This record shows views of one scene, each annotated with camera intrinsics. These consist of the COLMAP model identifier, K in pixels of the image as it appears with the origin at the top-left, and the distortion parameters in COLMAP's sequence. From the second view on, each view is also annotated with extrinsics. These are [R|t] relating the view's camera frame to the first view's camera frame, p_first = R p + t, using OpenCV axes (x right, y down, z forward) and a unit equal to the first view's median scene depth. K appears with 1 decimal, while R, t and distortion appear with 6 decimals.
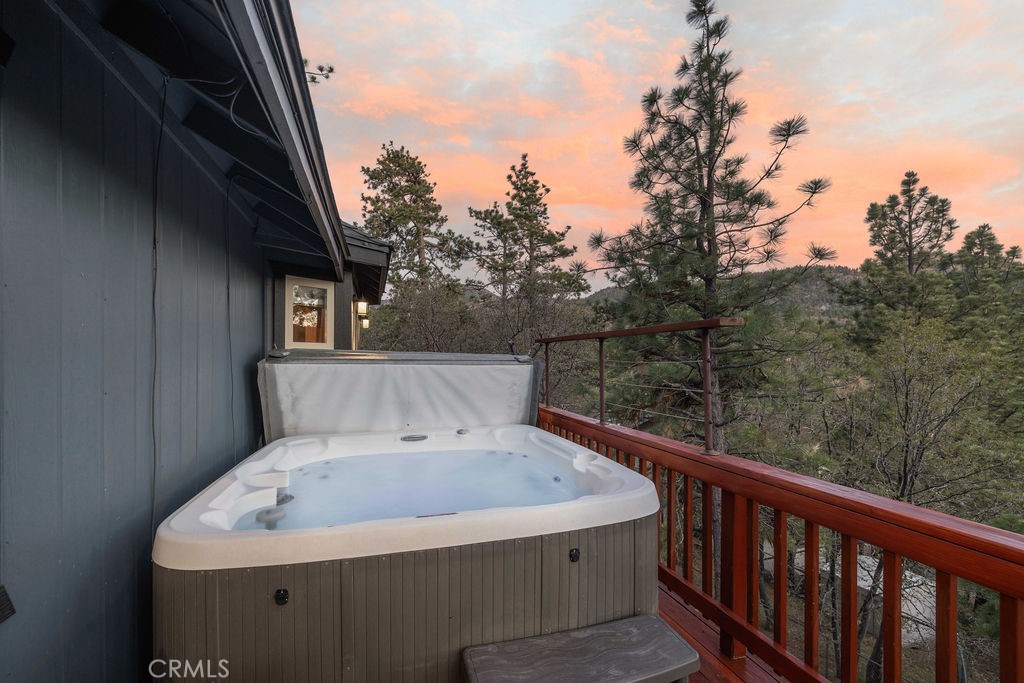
lens RADIAL K [[438.0, 0, 502.4], [0, 438.0, 361.1], [0, 0, 1]] dist [0.002168, 0.000190]
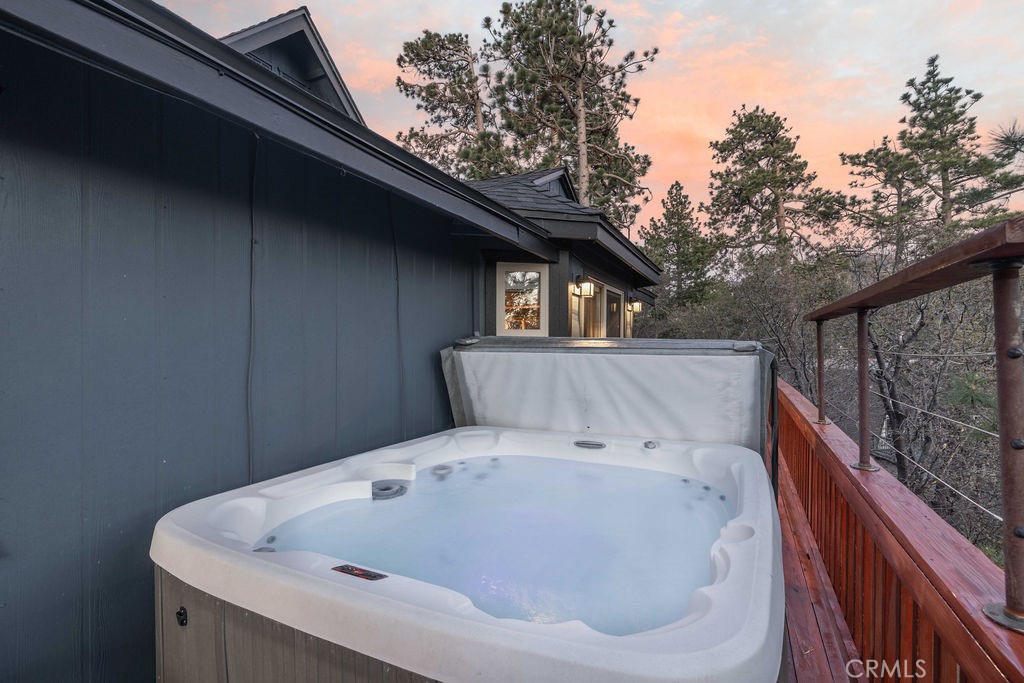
lens RADIAL K [[448.2, 0, 547.9], [0, 448.2, 347.3], [0, 0, 1]] dist [-0.000565, -0.000145]
pose [[0.768561, 0.000579, -0.639776, 0.035427], [-0.001379, 0.999999, -0.000752, -0.000356], [0.639775, 0.001460, 0.768561, 0.042212]]
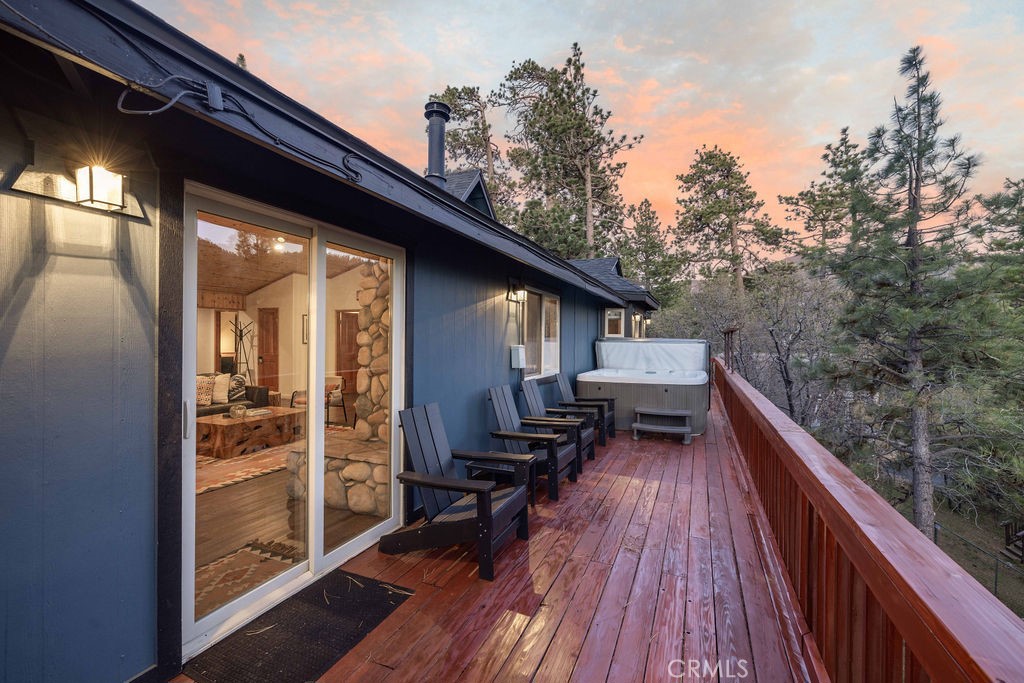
lens RADIAL K [[437.1, 0, 512.0], [0, 437.1, 341.5], [0, 0, 1]] dist [0.001172, -0.000114]
pose [[0.767222, 0.002888, -0.641375, 0.104964], [-0.007424, 0.999963, -0.004378, 0.002058], [0.641338, 0.008120, 0.767215, -0.189314]]
